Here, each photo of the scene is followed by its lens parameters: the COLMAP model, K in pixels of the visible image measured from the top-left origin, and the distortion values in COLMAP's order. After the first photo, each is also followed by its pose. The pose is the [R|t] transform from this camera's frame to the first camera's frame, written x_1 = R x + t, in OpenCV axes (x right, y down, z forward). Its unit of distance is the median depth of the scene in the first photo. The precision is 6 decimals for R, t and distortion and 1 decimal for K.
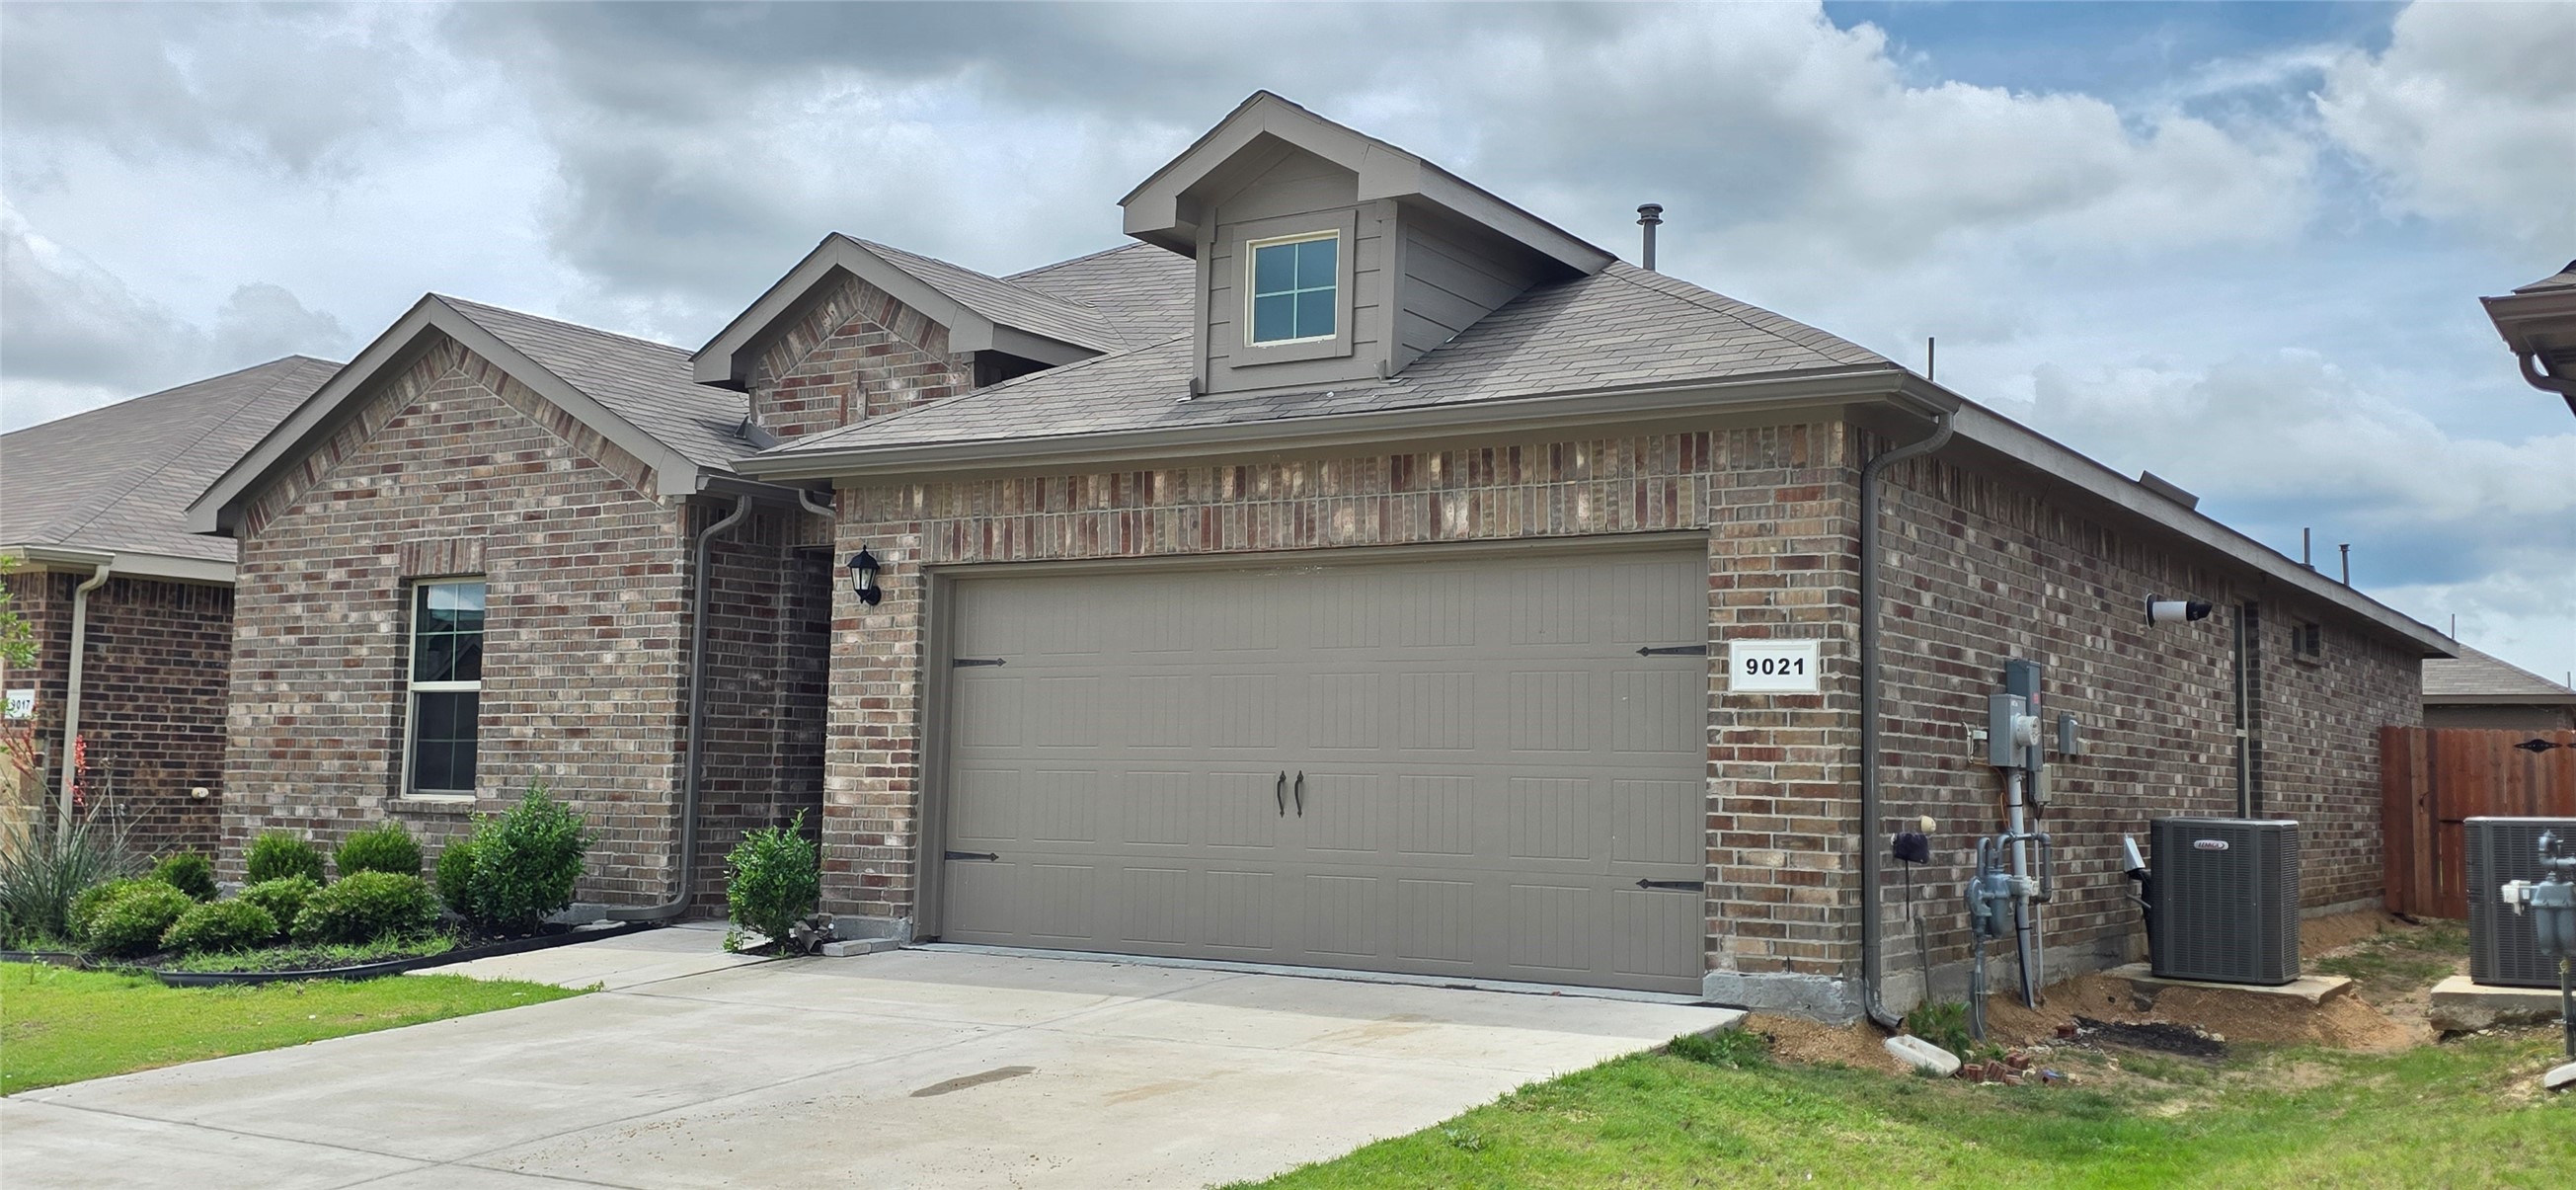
lens RADIAL K [[2296.6, 0, 1305.7], [0, 2296.6, 560.4], [0, 0, 1]] dist [0.082825, -0.123309]
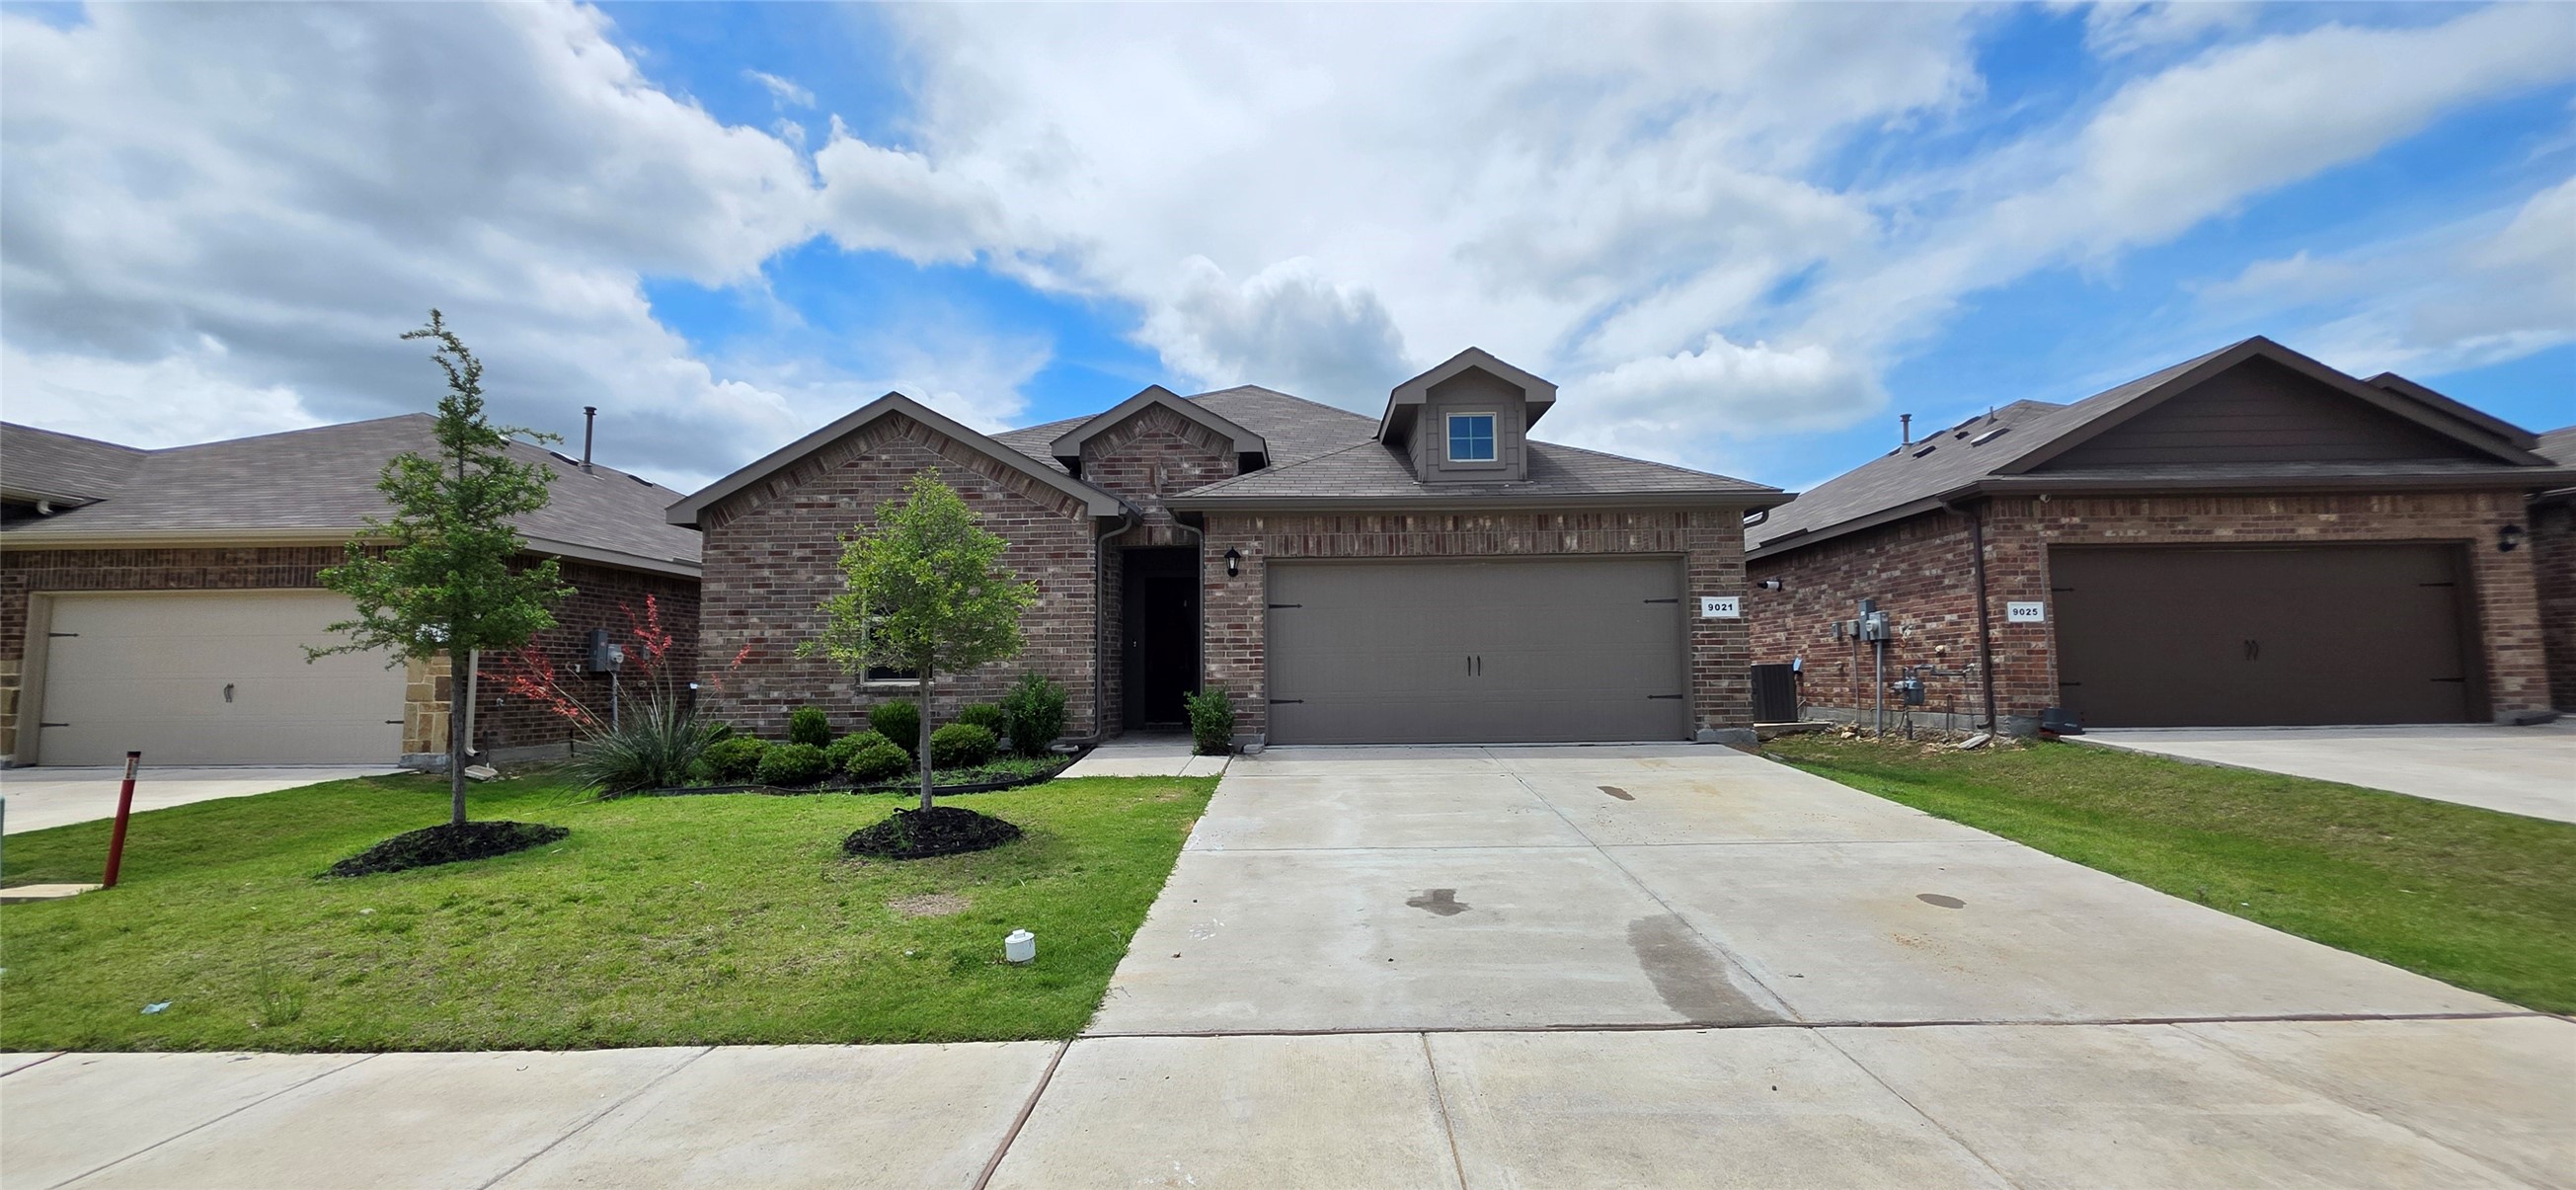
lens RADIAL K [[1032.0, 0, 1289.2], [0, 1032.0, 581.7], [0, 0, 1]] dist [0.001894, -0.001180]
pose [[0.855163, 0.020074, 0.517971, -0.612530], [-0.023391, 0.999726, -0.000126, 0.023035], [-0.517832, -0.012008, 0.855398, 0.220741]]
